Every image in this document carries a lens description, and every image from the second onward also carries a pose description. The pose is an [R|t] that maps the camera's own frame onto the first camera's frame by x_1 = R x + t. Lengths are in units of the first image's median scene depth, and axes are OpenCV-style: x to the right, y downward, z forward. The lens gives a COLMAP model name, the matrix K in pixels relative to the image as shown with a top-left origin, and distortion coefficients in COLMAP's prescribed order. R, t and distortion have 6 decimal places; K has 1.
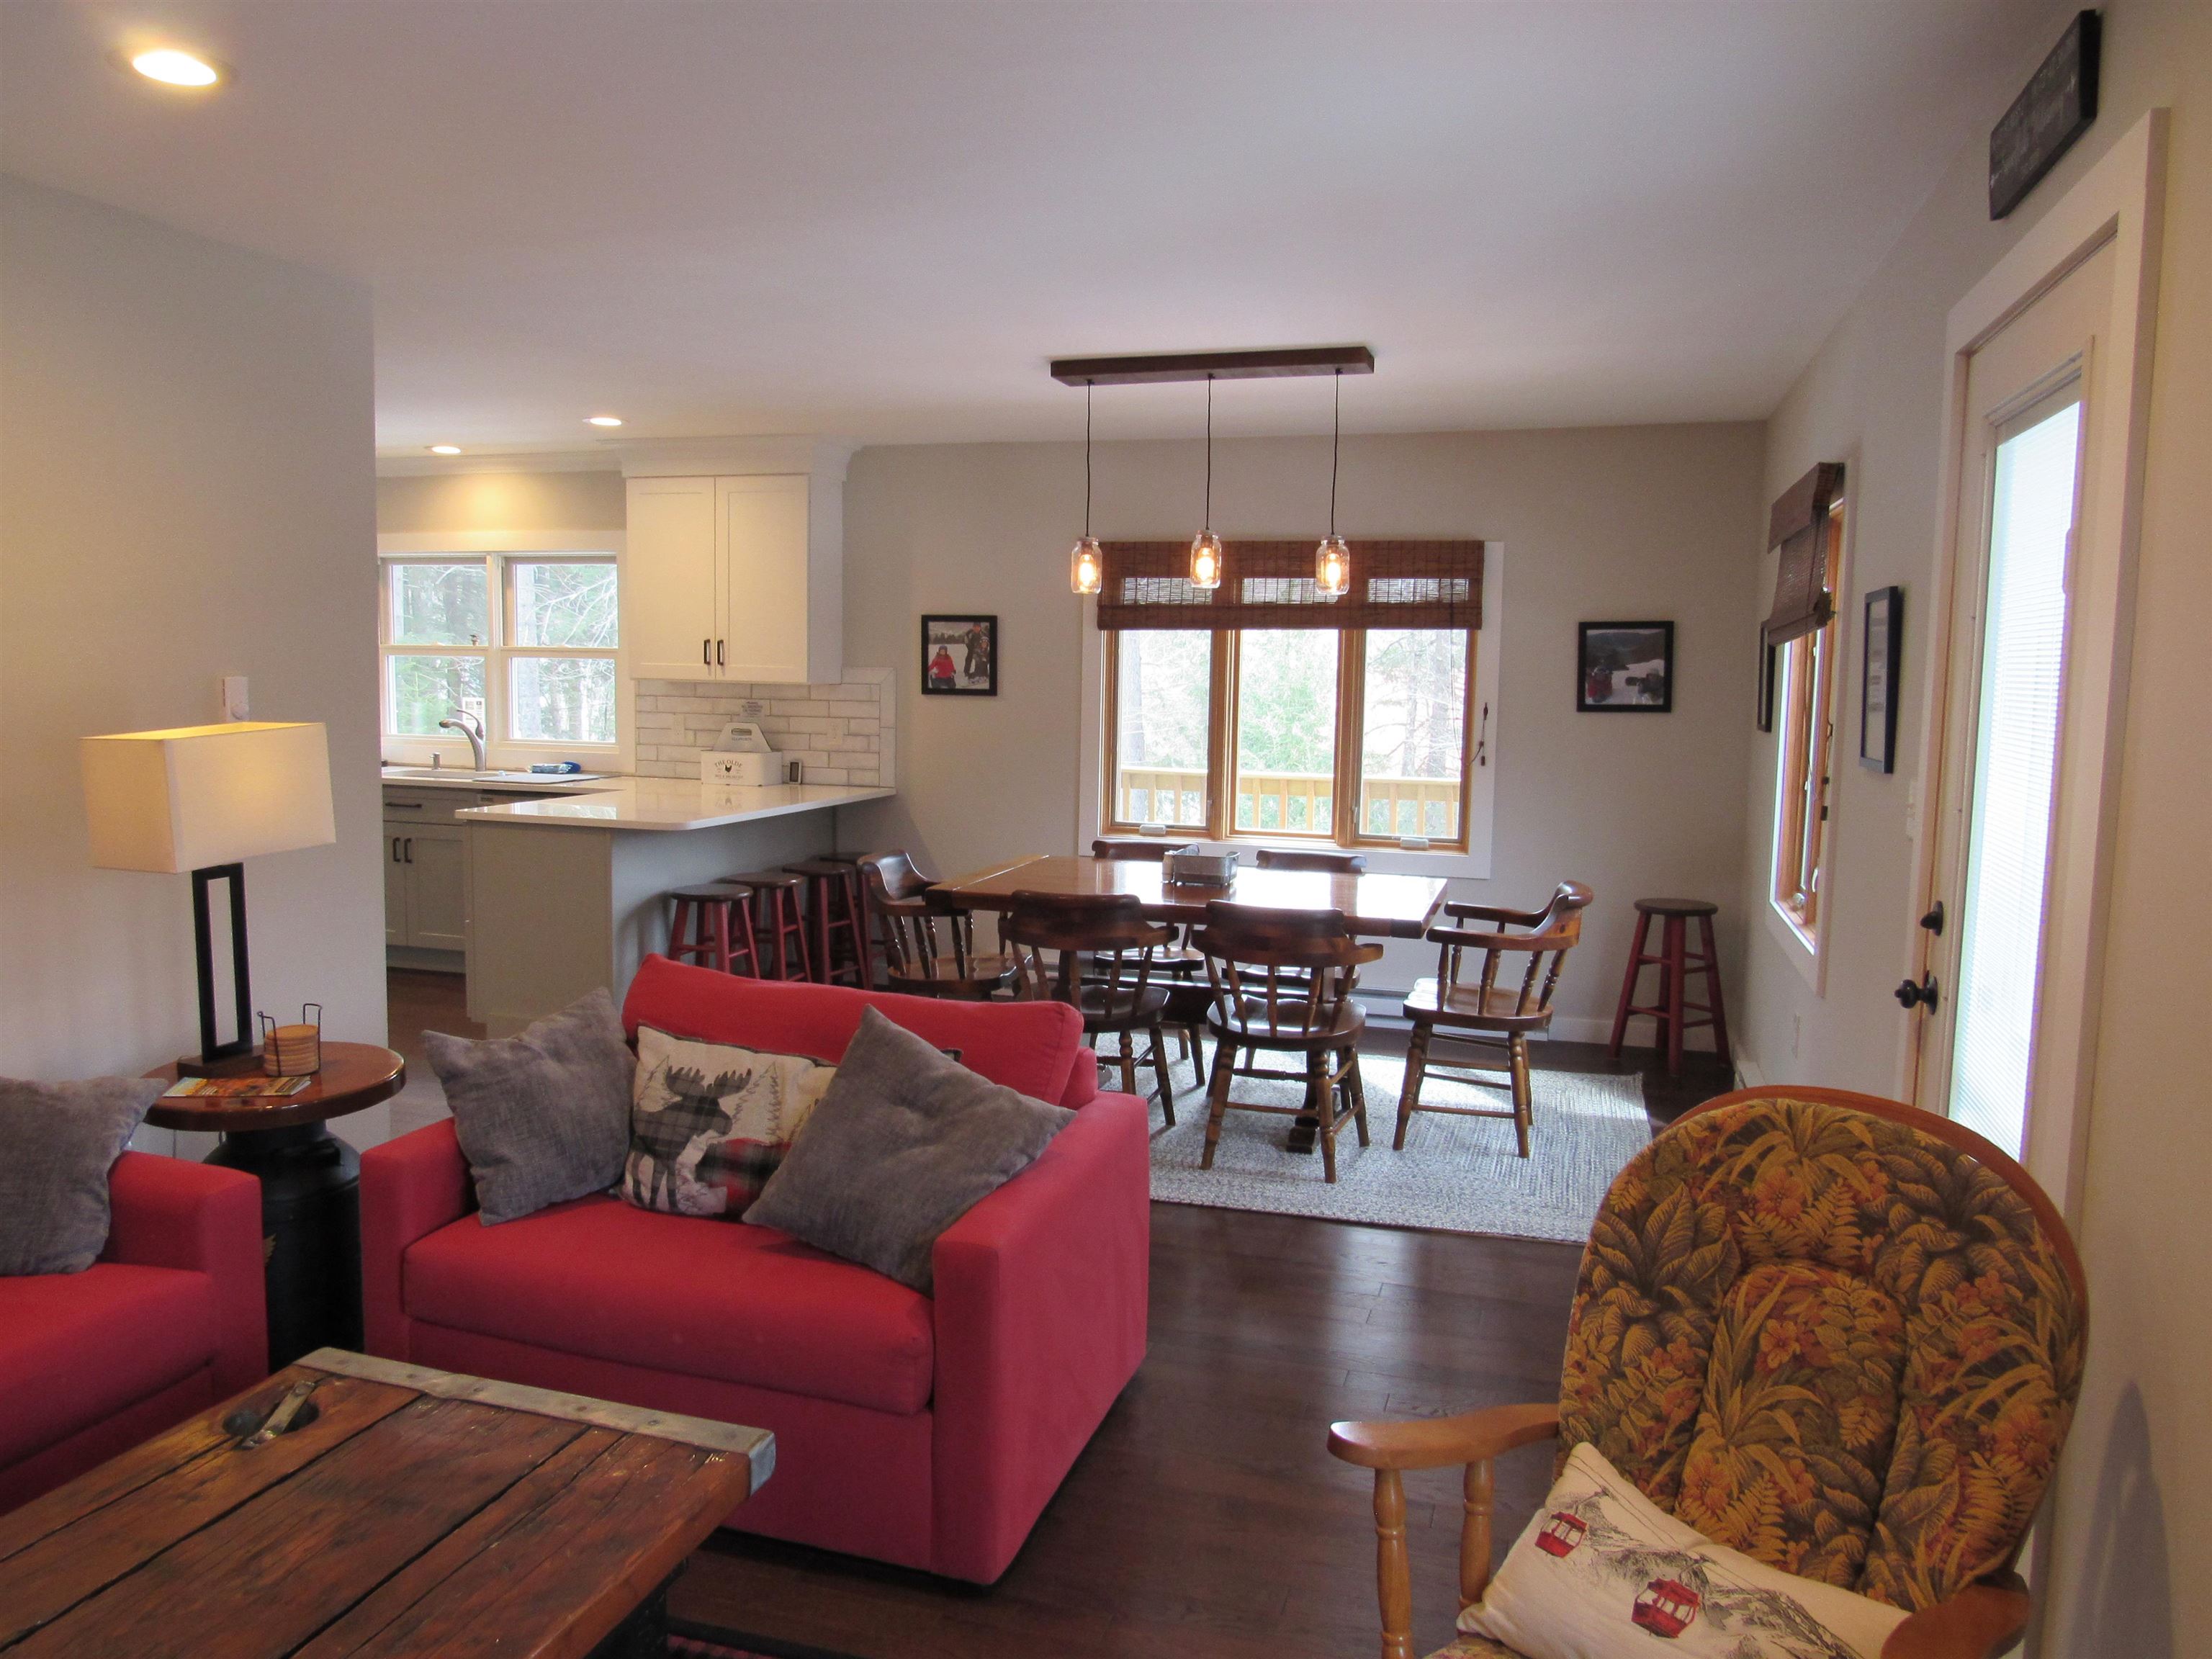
lens RADIAL K [[1579.3, 0, 1095.6], [0, 1579.3, 822.6], [0, 0, 1]] dist [-0.027021, 0.006144]
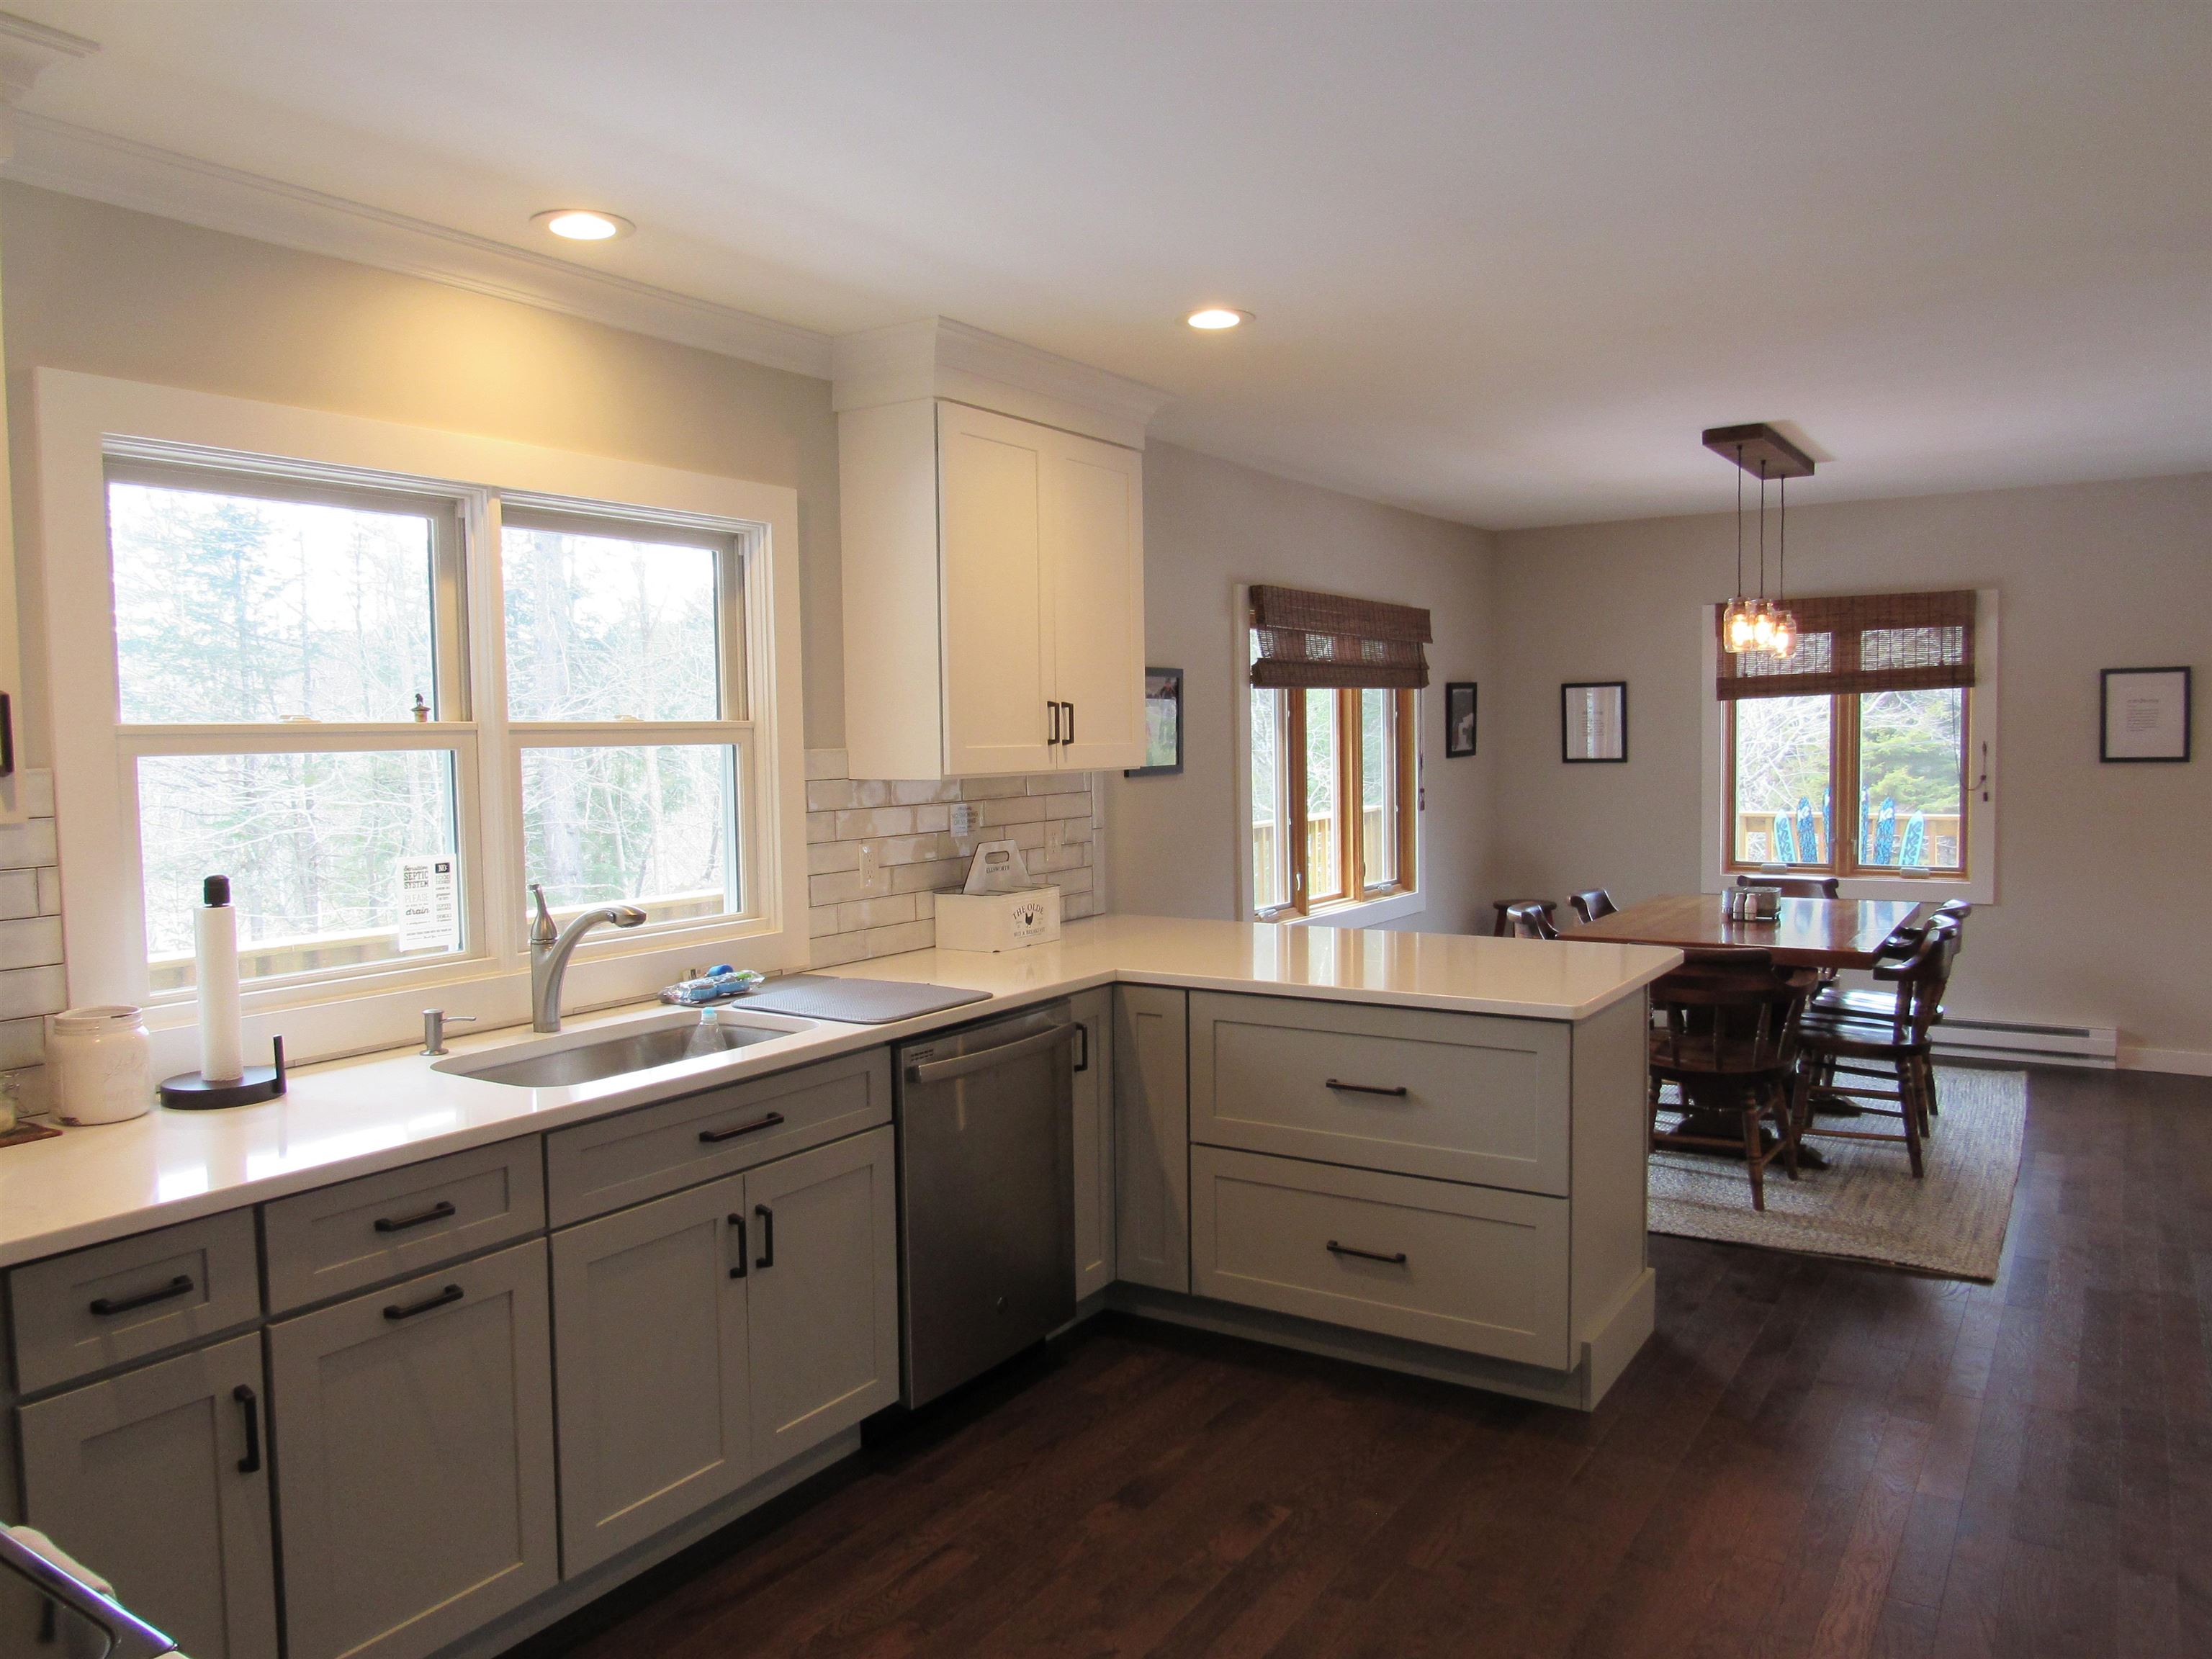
lens RADIAL K [[1579.3, 0, 1107.0], [0, 1579.3, 826.7], [0, 0, 1]] dist [-0.027021, 0.006144]
pose [[0.266134, -0.081184, 0.960511, -1.160348], [0.115860, 0.991917, 0.051736, -0.140568], [-0.956948, 0.097517, 0.273389, 1.178623]]
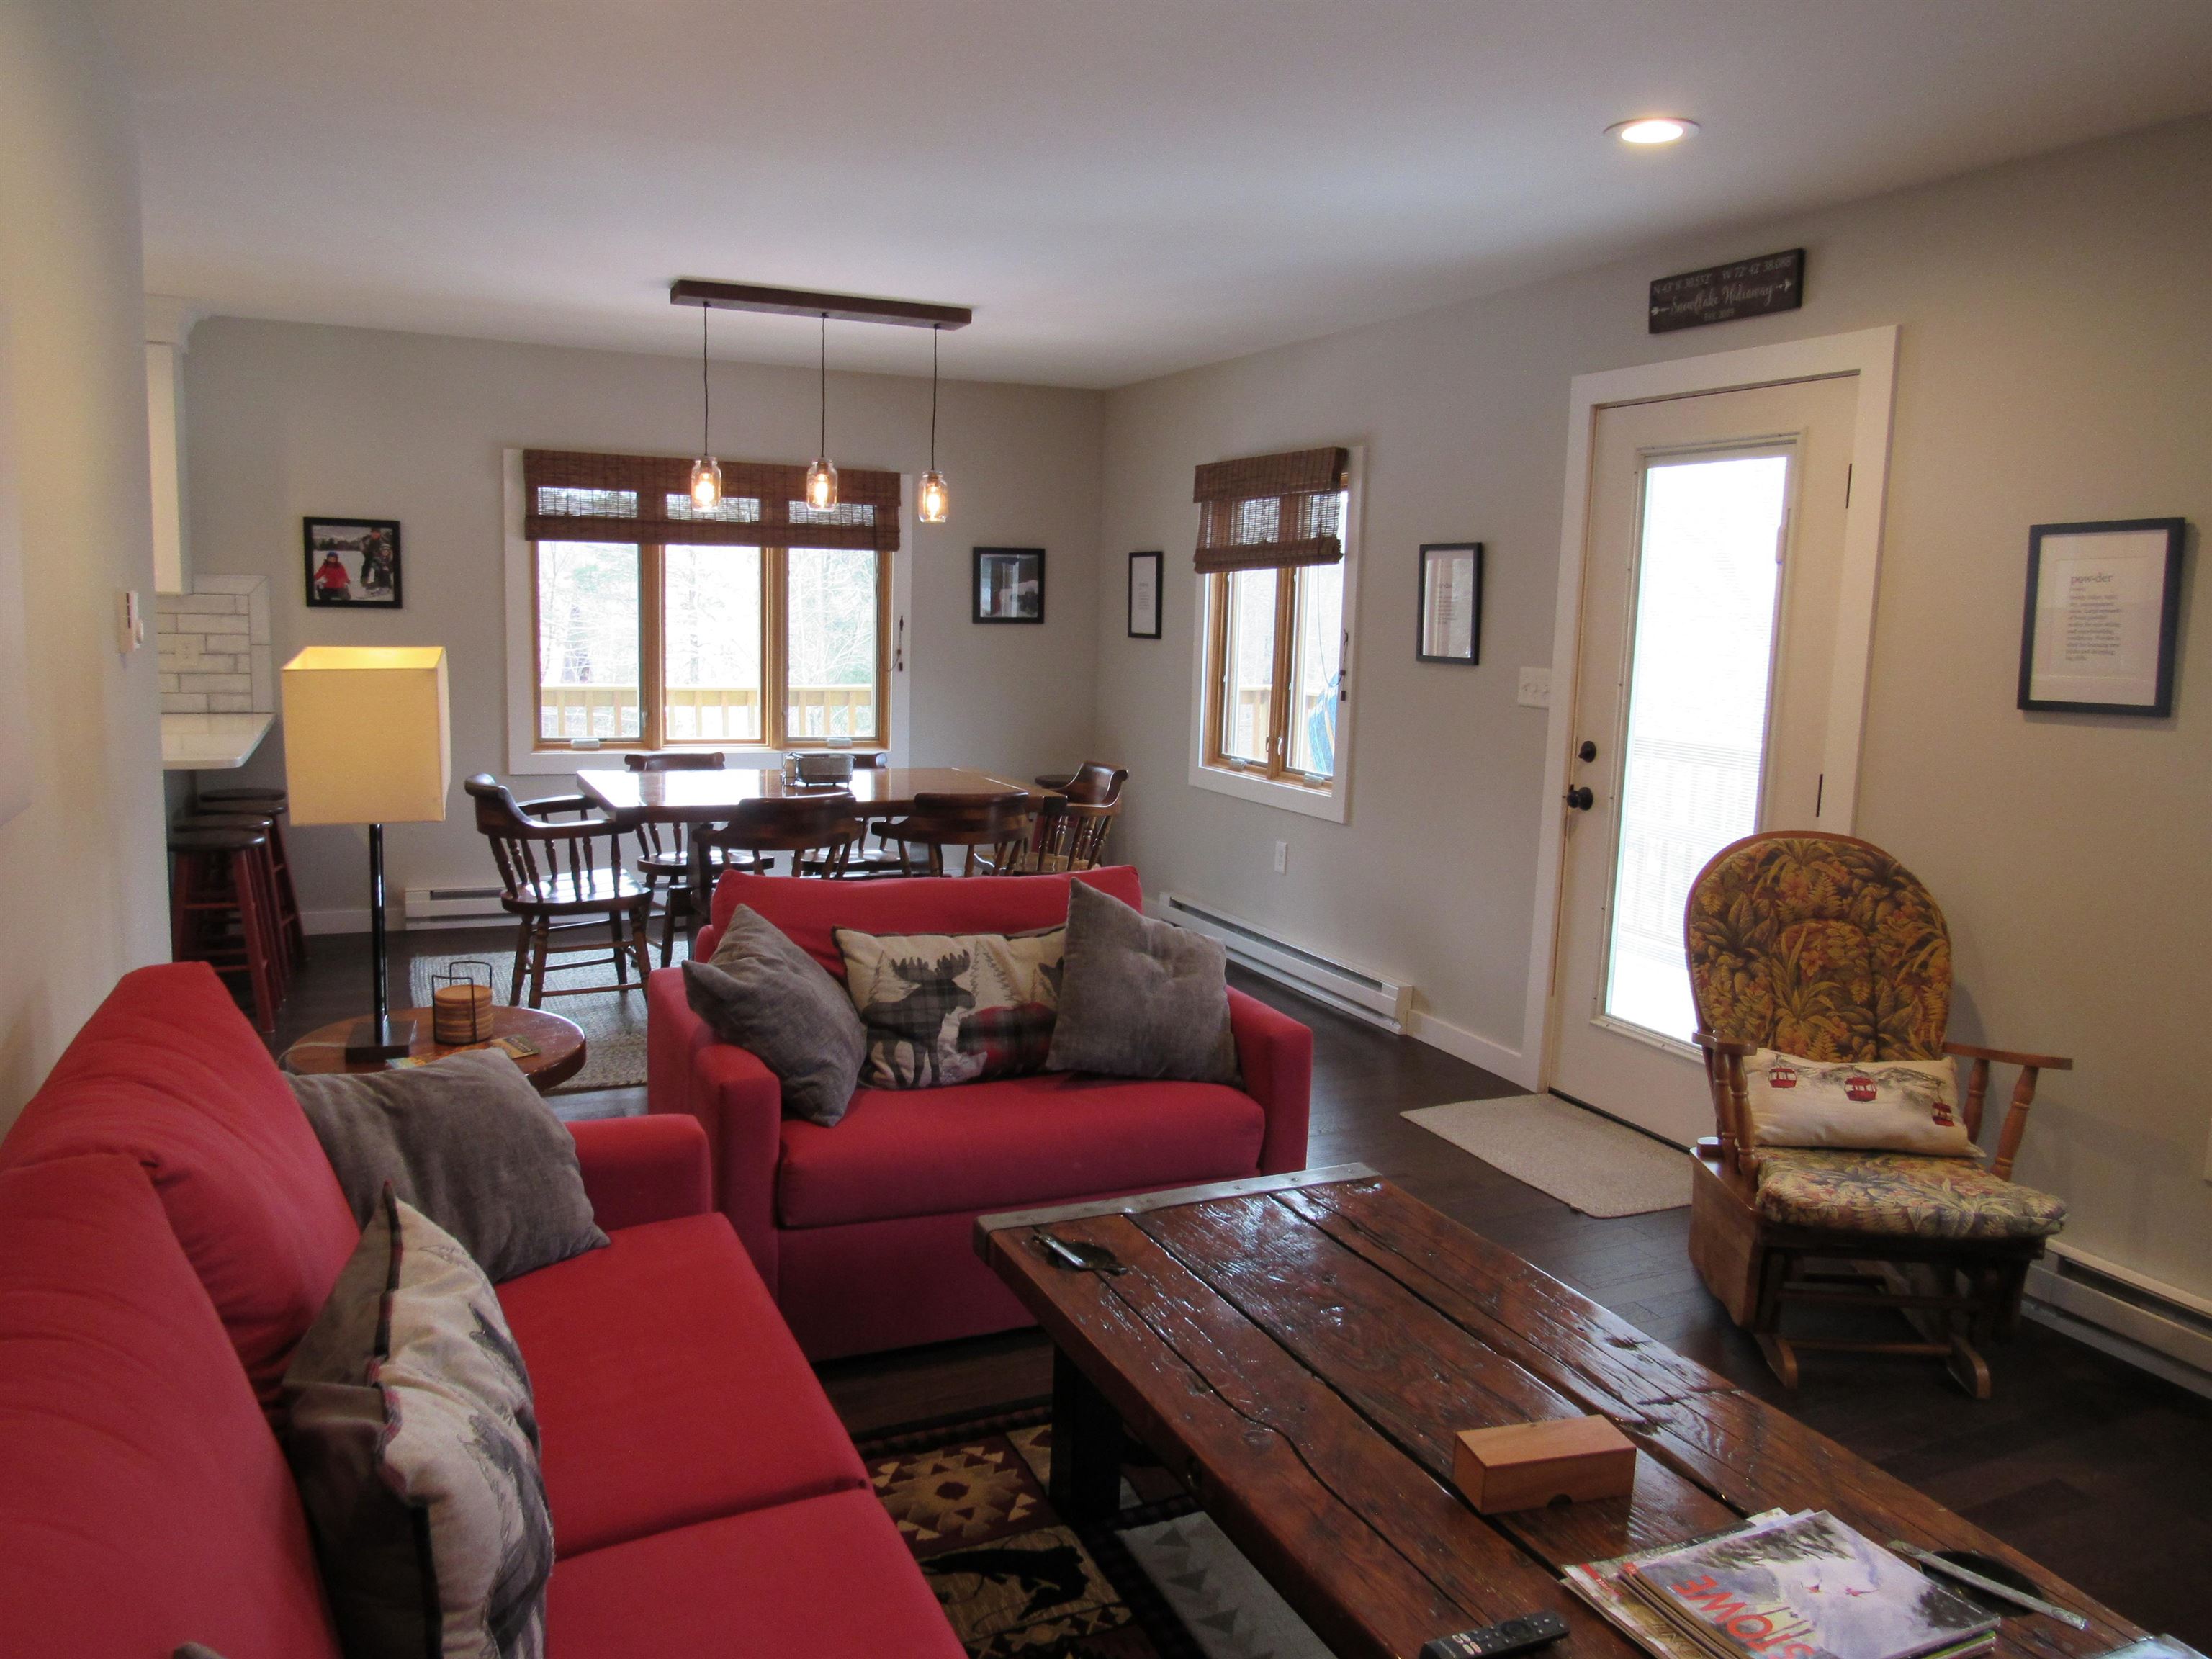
lens RADIAL K [[1579.3, 0, 1106.2], [0, 1579.3, 819.9], [0, 0, 1]] dist [-0.027021, 0.006144]
pose [[0.738580, -0.085917, 0.668669, -0.546285], [0.048380, 0.996044, 0.074543, -0.008725], [-0.672428, -0.022706, 0.739814, 0.064228]]
